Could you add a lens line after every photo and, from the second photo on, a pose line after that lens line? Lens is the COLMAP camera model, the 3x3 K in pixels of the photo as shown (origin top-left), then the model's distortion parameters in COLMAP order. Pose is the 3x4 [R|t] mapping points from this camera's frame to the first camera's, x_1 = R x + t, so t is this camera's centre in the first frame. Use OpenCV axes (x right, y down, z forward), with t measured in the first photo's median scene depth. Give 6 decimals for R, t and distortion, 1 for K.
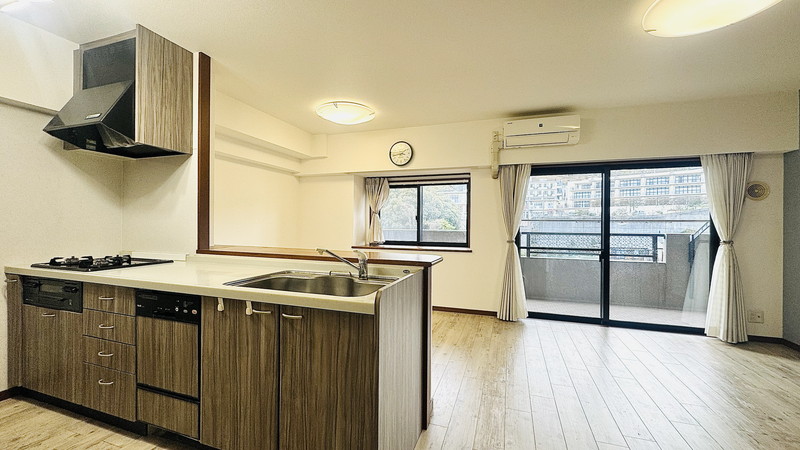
lens RADIAL K [[320.1, 0, 401.5], [0, 320.1, 221.8], [0, 0, 1]] dist [-0.001412, -0.000590]
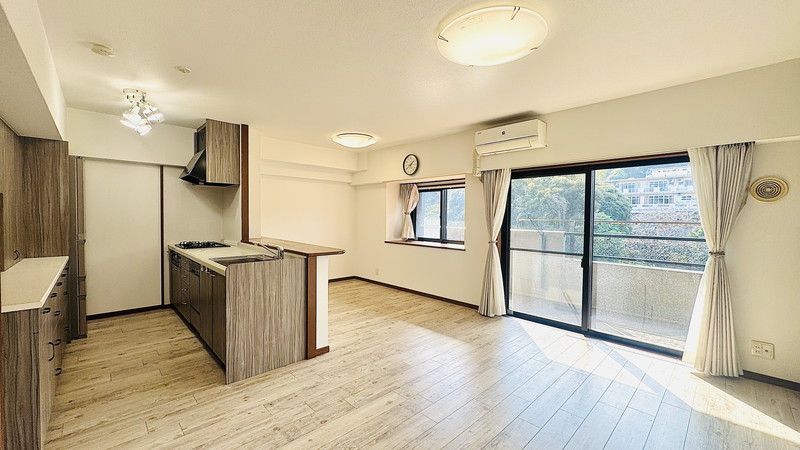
lens RADIAL K [[320.1, 0, 401.5], [0, 320.1, 223.3], [0, 0, 1]] dist [-0.001412, -0.000590]
pose [[0.889978, 0.011965, -0.455846, 0.652022], [-0.000456, 0.999679, 0.025348, -0.034029], [0.456003, -0.022351, 0.889698, -0.097566]]
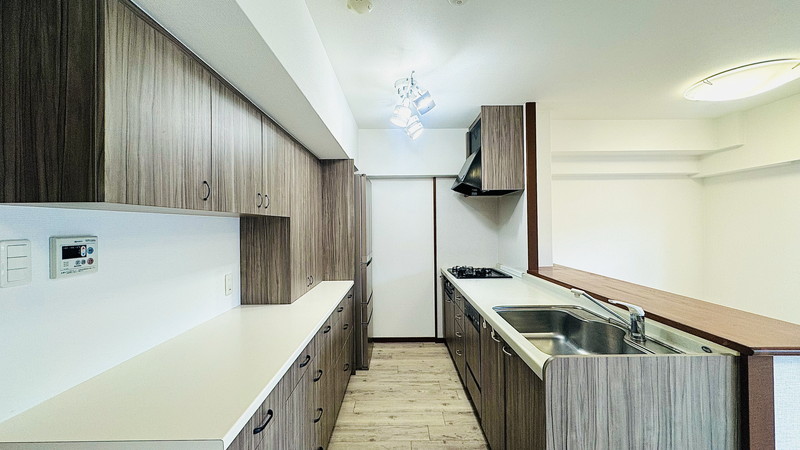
lens RADIAL K [[320.1, 0, 397.7], [0, 320.1, 225.2], [0, 0, 1]] dist [-0.001412, -0.000590]
pose [[0.324610, -0.015173, -0.945726, 0.233945], [0.018213, 0.999786, -0.009789, -0.054692], [0.945673, -0.014047, 0.324816, 0.116849]]
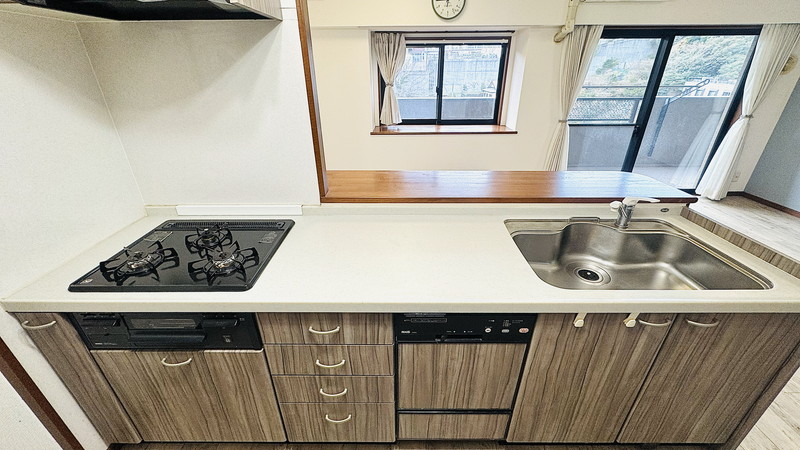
lens RADIAL K [[320.1, 0, 399.2], [0, 320.1, 223.4], [0, 0, 1]] dist [-0.001412, -0.000590]
pose [[0.946772, -0.151668, 0.283934, -0.492132], [0.009751, 0.895155, 0.445648, -0.107412], [-0.321756, -0.419159, 0.848987, 0.279225]]
